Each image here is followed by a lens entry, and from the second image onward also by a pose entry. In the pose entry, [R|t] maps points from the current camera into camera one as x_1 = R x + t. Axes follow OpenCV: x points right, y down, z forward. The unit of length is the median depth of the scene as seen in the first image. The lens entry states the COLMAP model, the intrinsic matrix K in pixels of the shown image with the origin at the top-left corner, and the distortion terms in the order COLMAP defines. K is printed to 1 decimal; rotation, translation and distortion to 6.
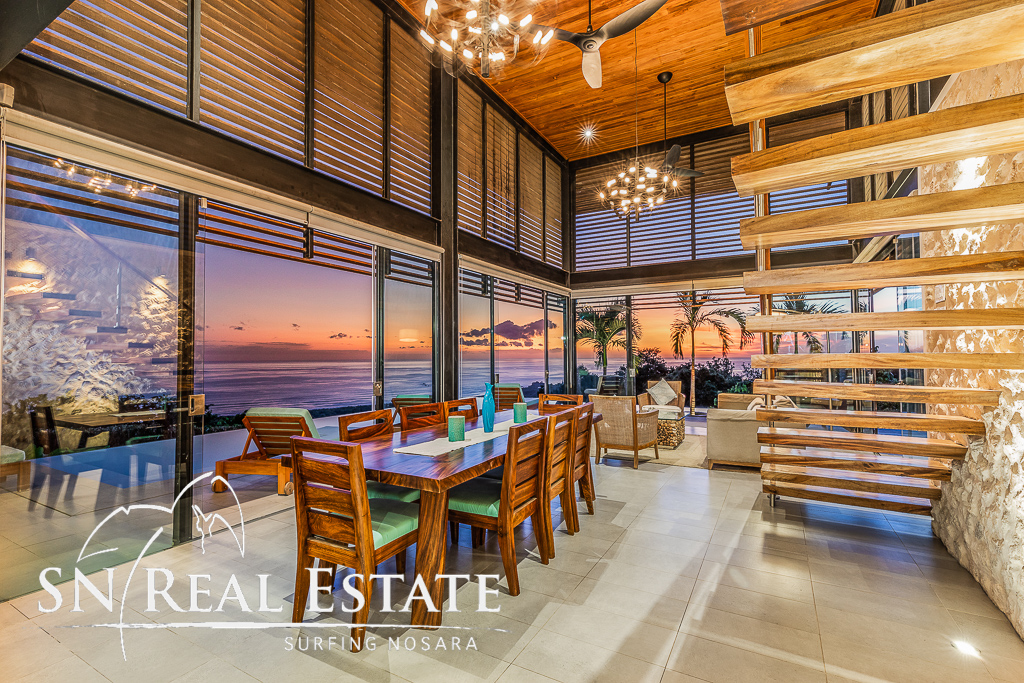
lens RADIAL K [[461.3, 0, 523.1], [0, 461.3, 345.2], [0, 0, 1]] dist [0.016084, -0.000384]
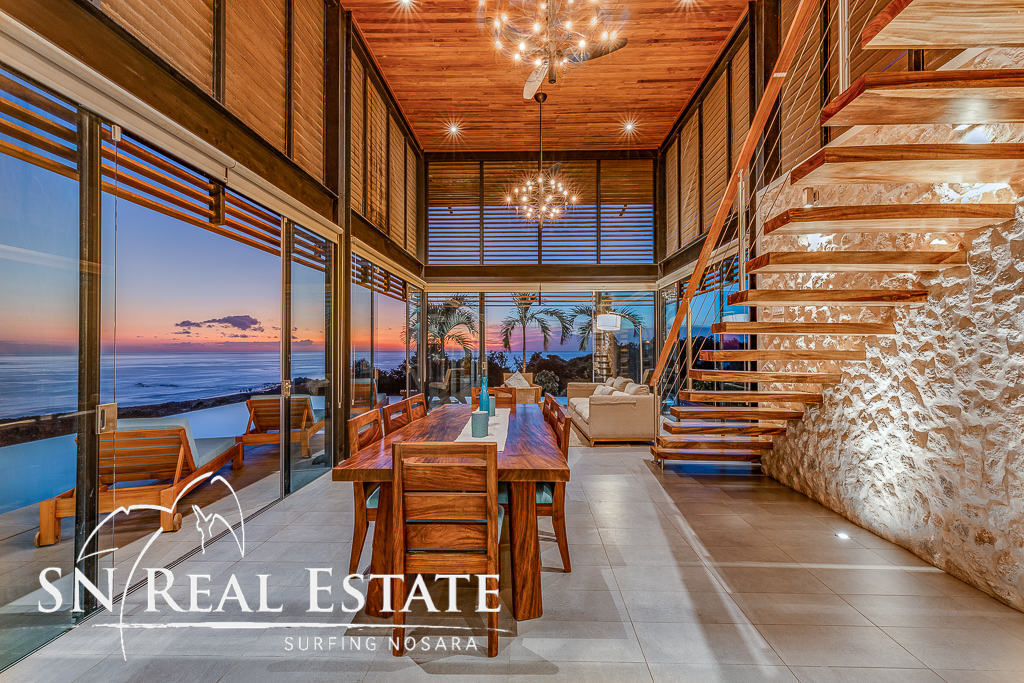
lens RADIAL K [[461.4, 0, 519.1], [0, 461.4, 345.4], [0, 0, 1]] dist [0.019290, 0.000637]
pose [[0.885617, 0.008465, 0.464340, -0.274301], [-0.015412, 0.999819, 0.011169, -0.000373], [-0.464161, -0.017048, 0.885587, 0.044111]]
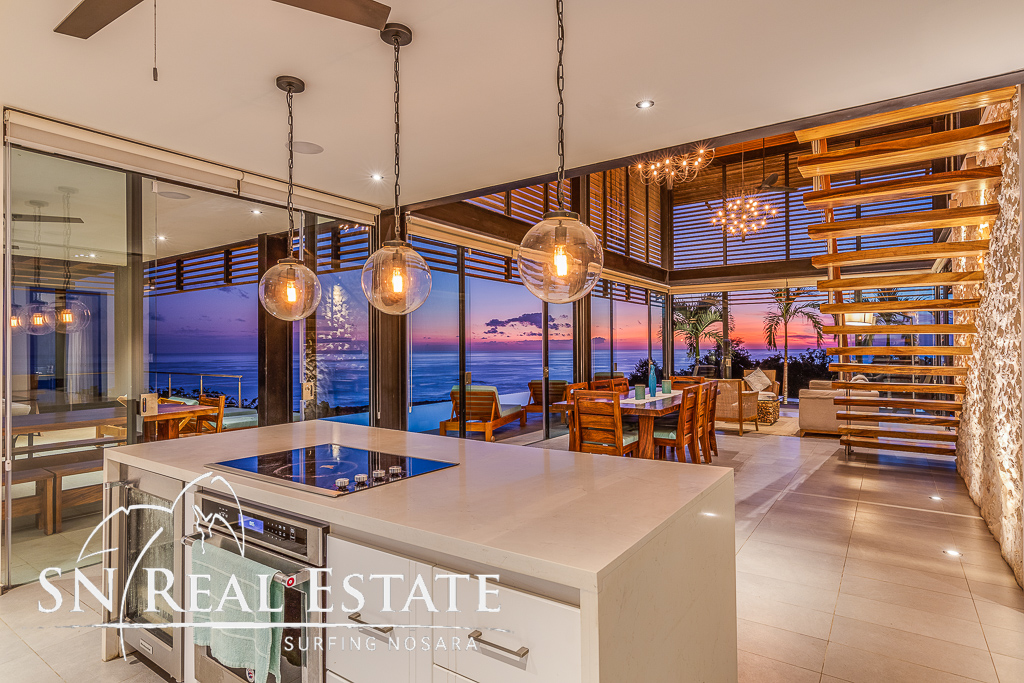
lens RADIAL K [[554.5, 0, 520.8], [0, 554.5, 344.1], [0, 0, 1]] dist [0.003252, -0.000777]
pose [[0.996117, -0.001259, -0.088031, -0.201822], [0.002841, 0.999837, 0.017848, -0.014107], [0.087994, -0.018029, 0.995958, -0.510452]]
